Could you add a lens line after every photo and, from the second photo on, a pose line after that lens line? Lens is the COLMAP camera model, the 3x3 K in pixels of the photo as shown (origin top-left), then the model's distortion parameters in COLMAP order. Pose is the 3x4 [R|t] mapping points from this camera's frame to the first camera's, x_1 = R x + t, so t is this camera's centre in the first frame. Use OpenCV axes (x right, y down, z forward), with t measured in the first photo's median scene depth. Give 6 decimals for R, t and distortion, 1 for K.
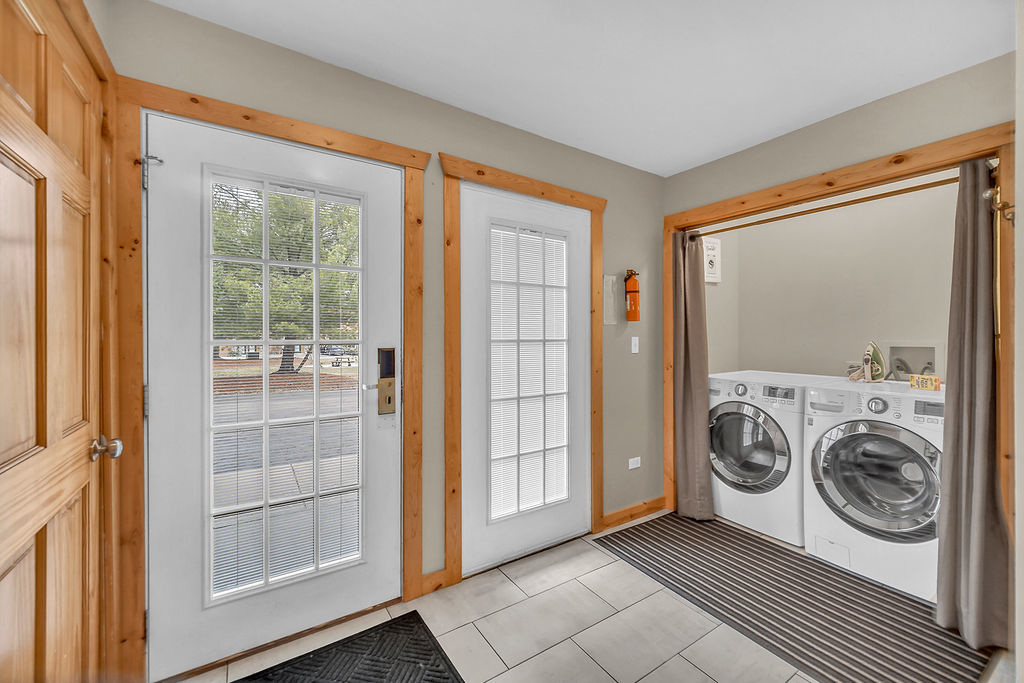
lens RADIAL K [[409.0, 0, 517.5], [0, 409.0, 336.8], [0, 0, 1]] dist [-0.000823, -0.000199]
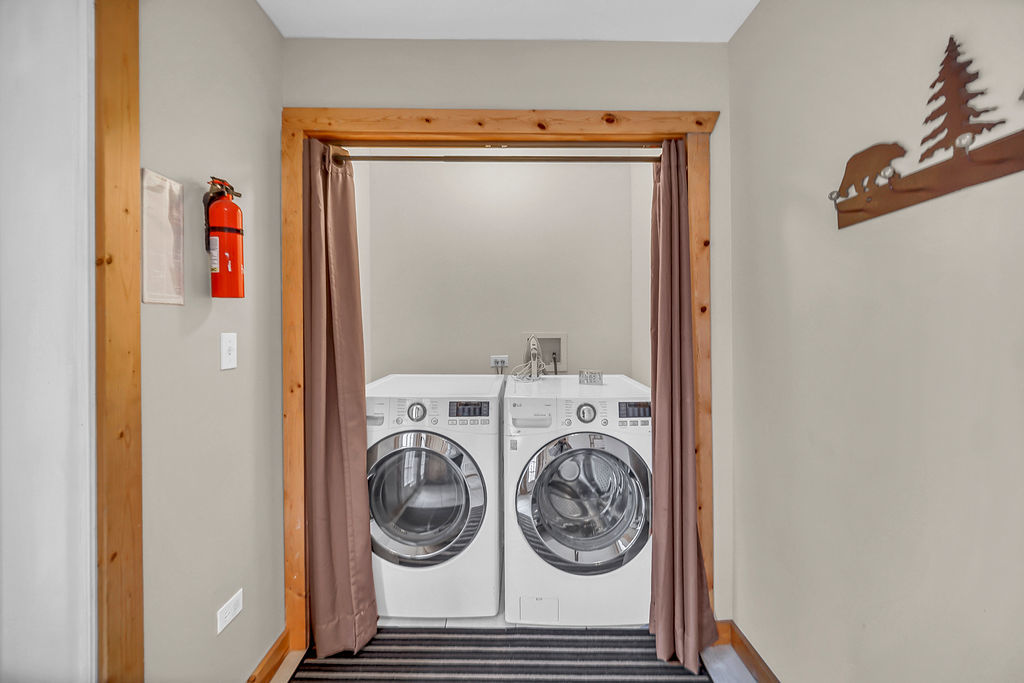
lens RADIAL K [[409.0, 0, 507.5], [0, 409.0, 324.9], [0, 0, 1]] dist [-0.000823, -0.000199]
pose [[0.546747, -0.000881, 0.837298, 0.080724], [0.006870, 0.999971, -0.003433, -0.005434], [-0.837270, 0.007629, 0.546736, 0.522667]]
